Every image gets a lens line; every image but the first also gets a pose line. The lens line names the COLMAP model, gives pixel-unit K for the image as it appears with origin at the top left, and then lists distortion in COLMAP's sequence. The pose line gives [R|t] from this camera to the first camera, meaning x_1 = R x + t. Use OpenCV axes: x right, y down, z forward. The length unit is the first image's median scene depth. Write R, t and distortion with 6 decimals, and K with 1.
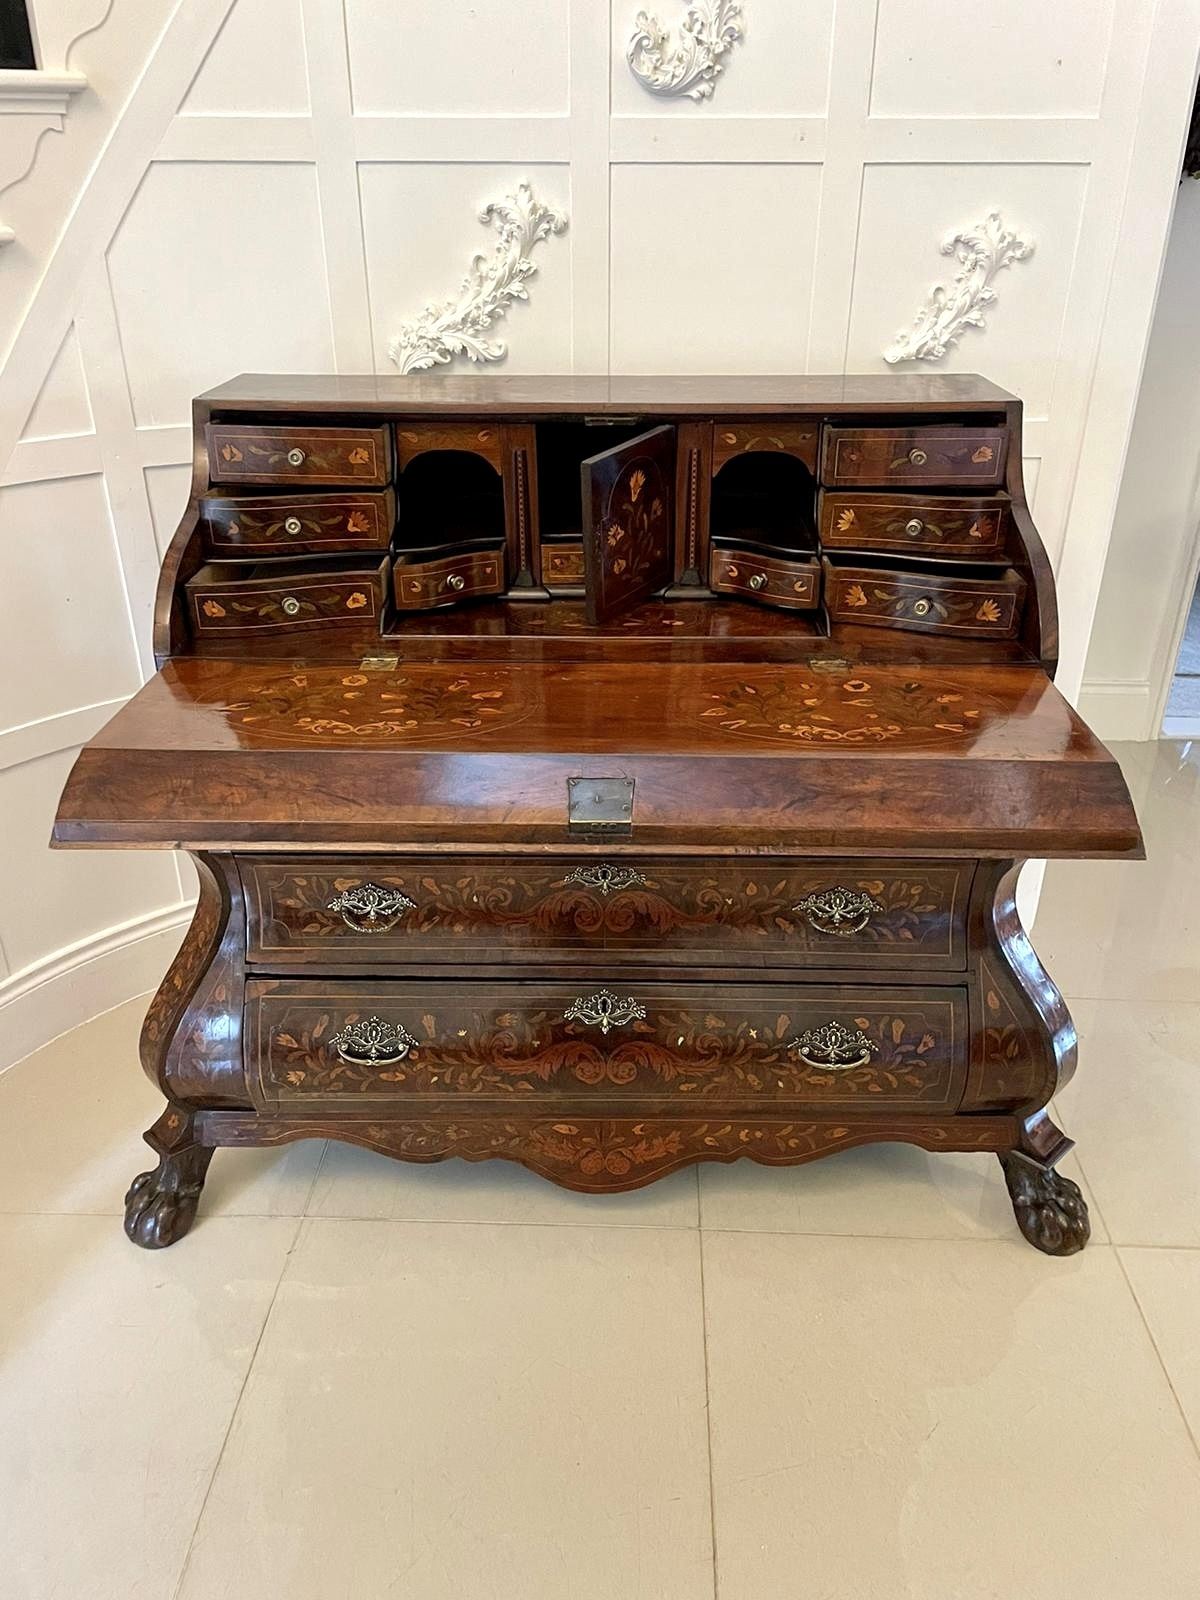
lens RADIAL K [[1170.2, 0, 591.1], [0, 1170.2, 742.9], [0, 0, 1]] dist [0.080042, -0.002248]
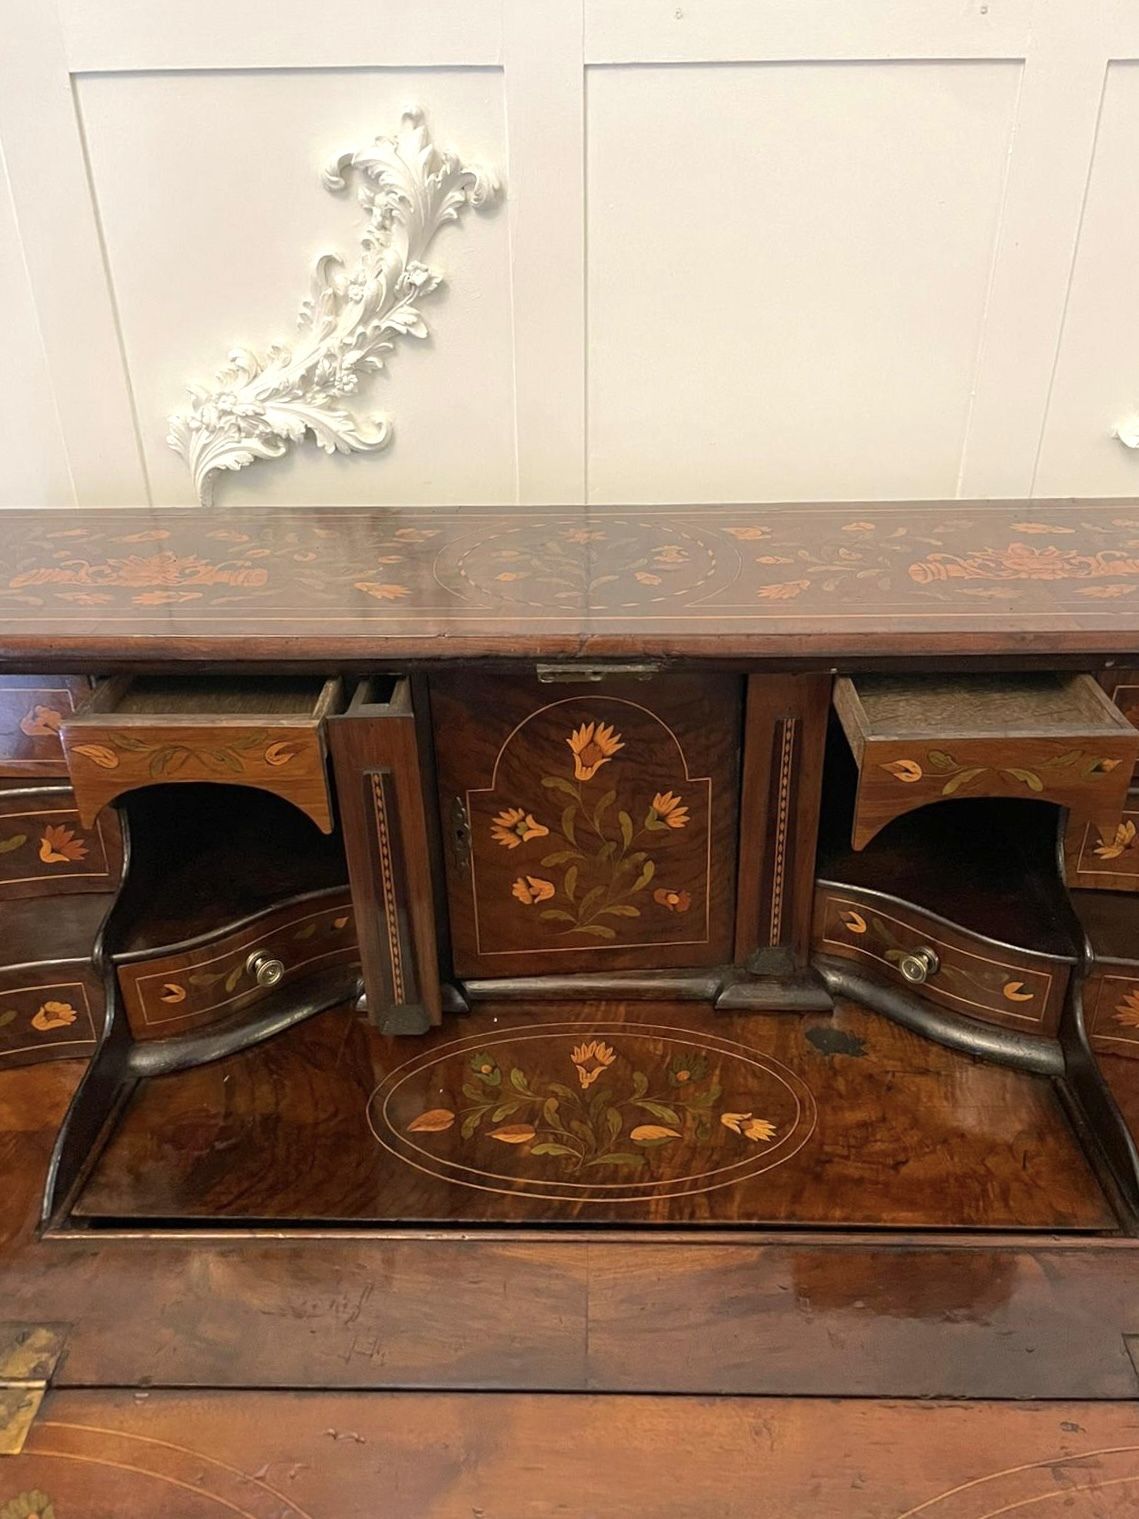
lens RADIAL K [[1296.7, 0, 569.5], [0, 1296.7, 759.5], [0, 0, 1]] dist [0.052246, -0.001364]
pose [[0.999841, -0.017706, -0.002164, 0.005450], [0.017769, 0.999270, 0.033830, -0.213155], [0.001564, -0.033863, 0.999425, 0.435482]]
